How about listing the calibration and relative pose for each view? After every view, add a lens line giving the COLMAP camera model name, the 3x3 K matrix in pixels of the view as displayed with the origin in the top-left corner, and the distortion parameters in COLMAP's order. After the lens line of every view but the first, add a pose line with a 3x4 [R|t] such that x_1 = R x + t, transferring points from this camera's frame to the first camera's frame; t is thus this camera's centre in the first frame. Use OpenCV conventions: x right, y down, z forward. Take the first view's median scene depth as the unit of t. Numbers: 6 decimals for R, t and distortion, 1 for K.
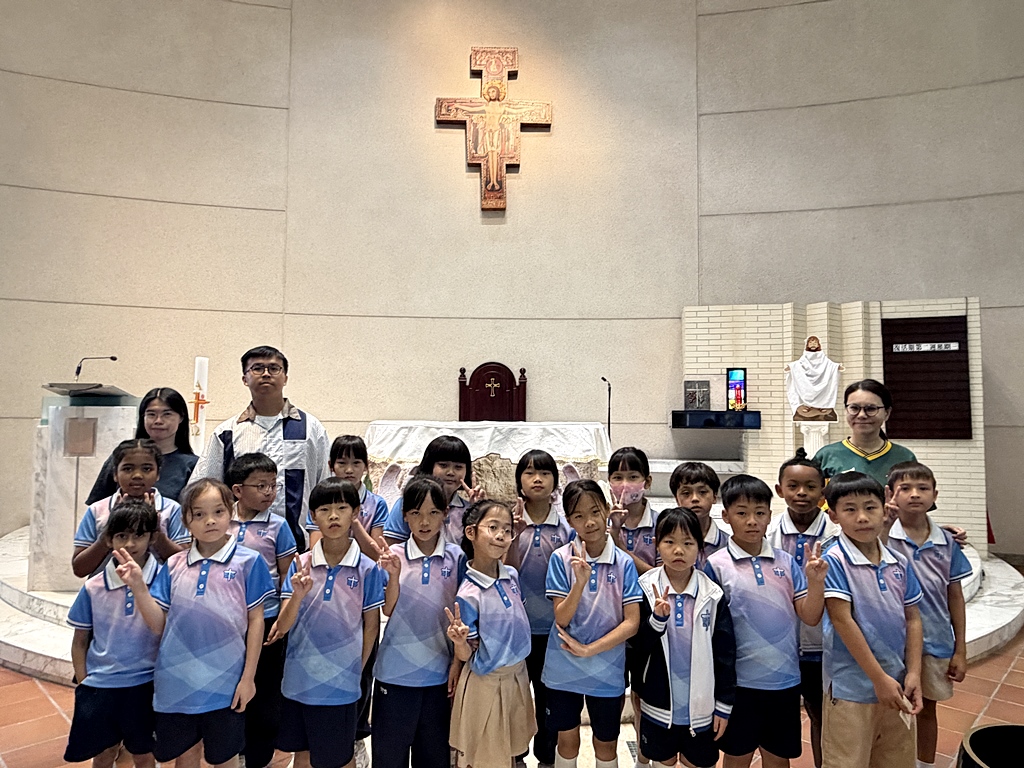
lens RADIAL K [[663.4, 0, 514.7], [0, 663.4, 384.7], [0, 0, 1]] dist [-0.000918, 0.002233]
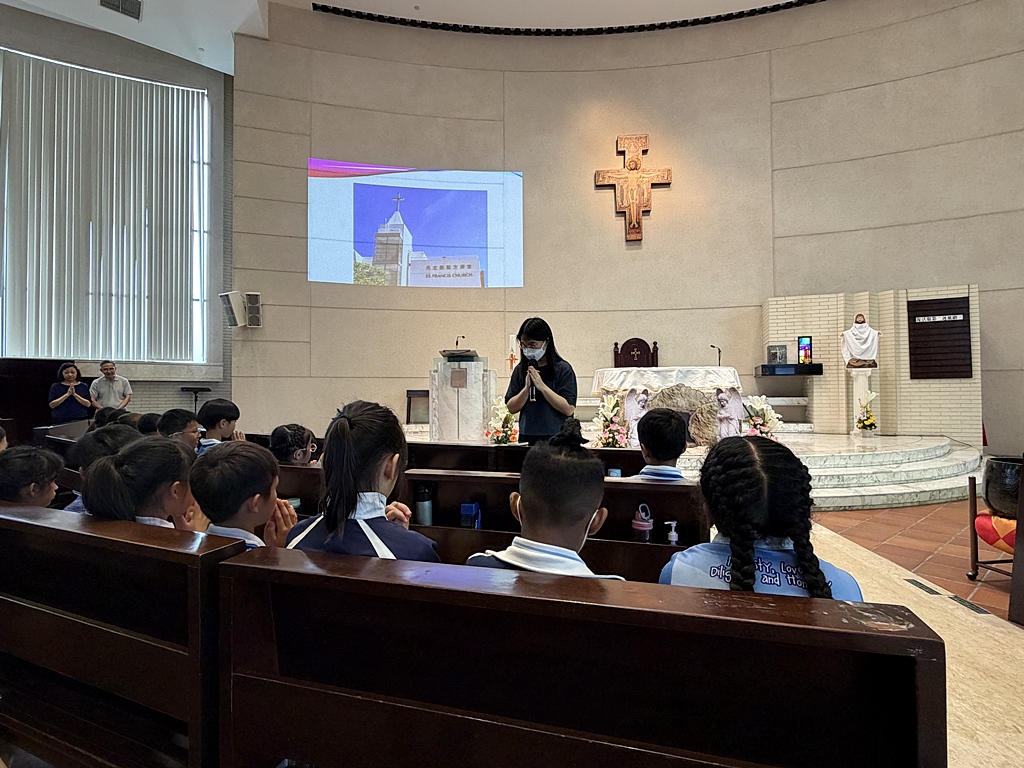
lens RADIAL K [[499.0, 0, 518.7], [0, 499.0, 382.5], [0, 0, 1]] dist [-0.000656, -0.000021]
pose [[0.992567, -0.017565, -0.120426, -0.172584], [0.021616, 0.999241, 0.032416, 0.027253], [0.119765, -0.034778, 0.992193, -0.218621]]
